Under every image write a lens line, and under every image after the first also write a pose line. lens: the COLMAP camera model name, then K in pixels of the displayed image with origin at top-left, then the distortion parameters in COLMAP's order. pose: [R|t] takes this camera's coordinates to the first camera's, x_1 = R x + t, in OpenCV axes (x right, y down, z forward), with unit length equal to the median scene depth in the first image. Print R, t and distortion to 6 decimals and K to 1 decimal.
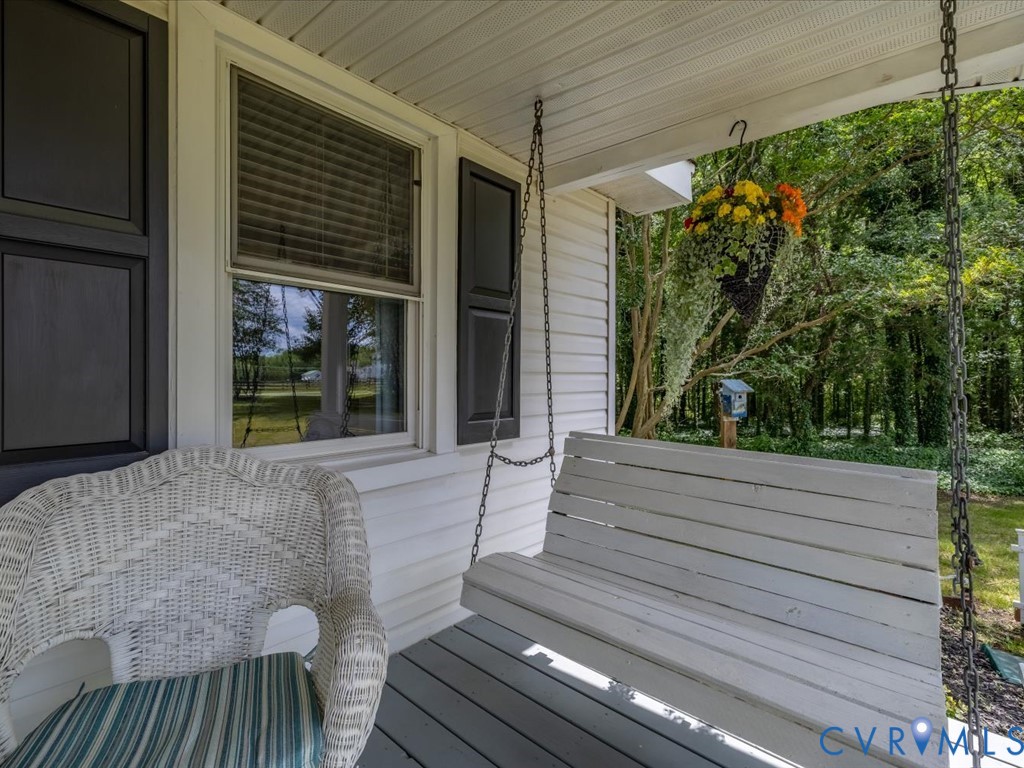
lens RADIAL K [[487.8, 0, 516.2], [0, 487.8, 378.7], [0, 0, 1]] dist [-0.003080, -0.000878]
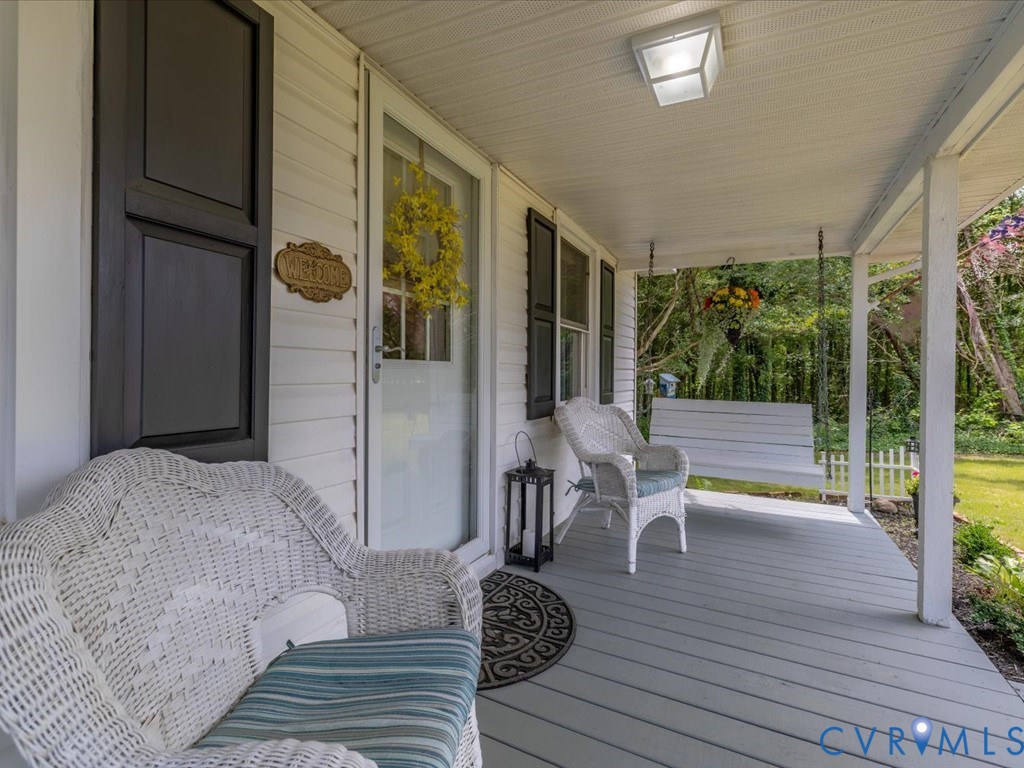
lens RADIAL K [[487.8, 0, 507.5], [0, 487.8, 375.8], [0, 0, 1]] dist [-0.003080, -0.000878]
pose [[0.972031, 0.012569, 0.234516, -1.140030], [-0.014712, 0.999864, 0.007391, 0.017195], [-0.234391, -0.010635, 0.972084, -1.012246]]
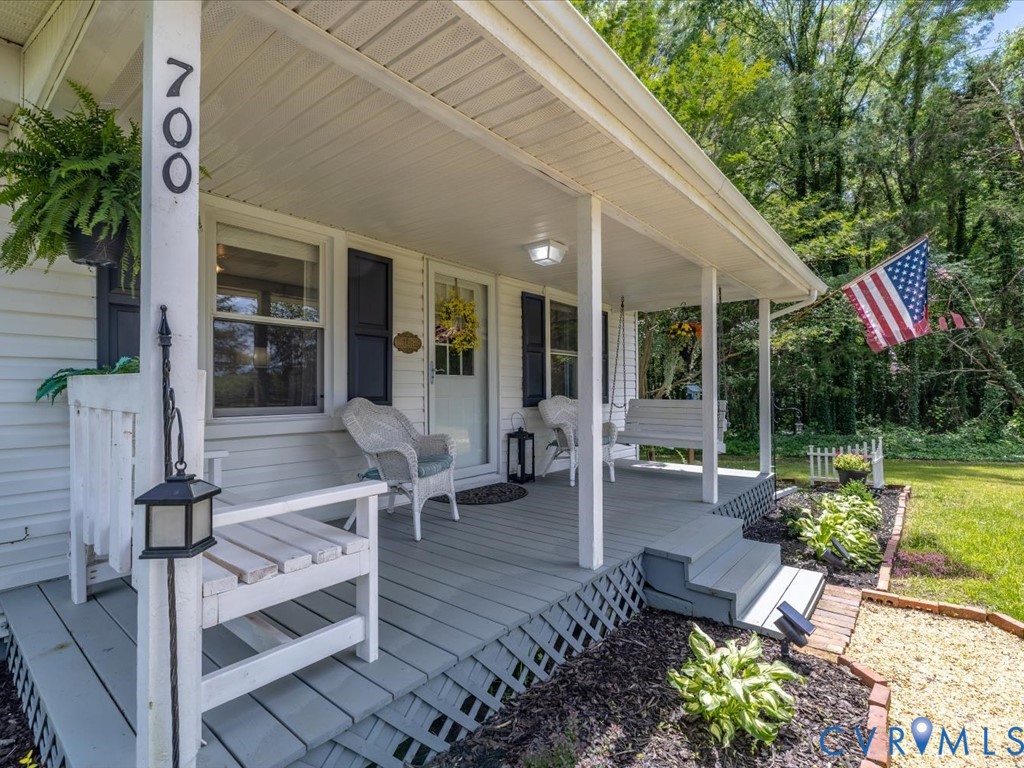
lens RADIAL K [[487.8, 0, 516.5], [0, 487.8, 382.9], [0, 0, 1]] dist [-0.003080, -0.000878]
pose [[0.999326, -0.000242, 0.036717, -0.847181], [0.000921, 0.999829, -0.018487, 0.081141], [-0.036706, 0.018508, 0.999155, -2.388779]]
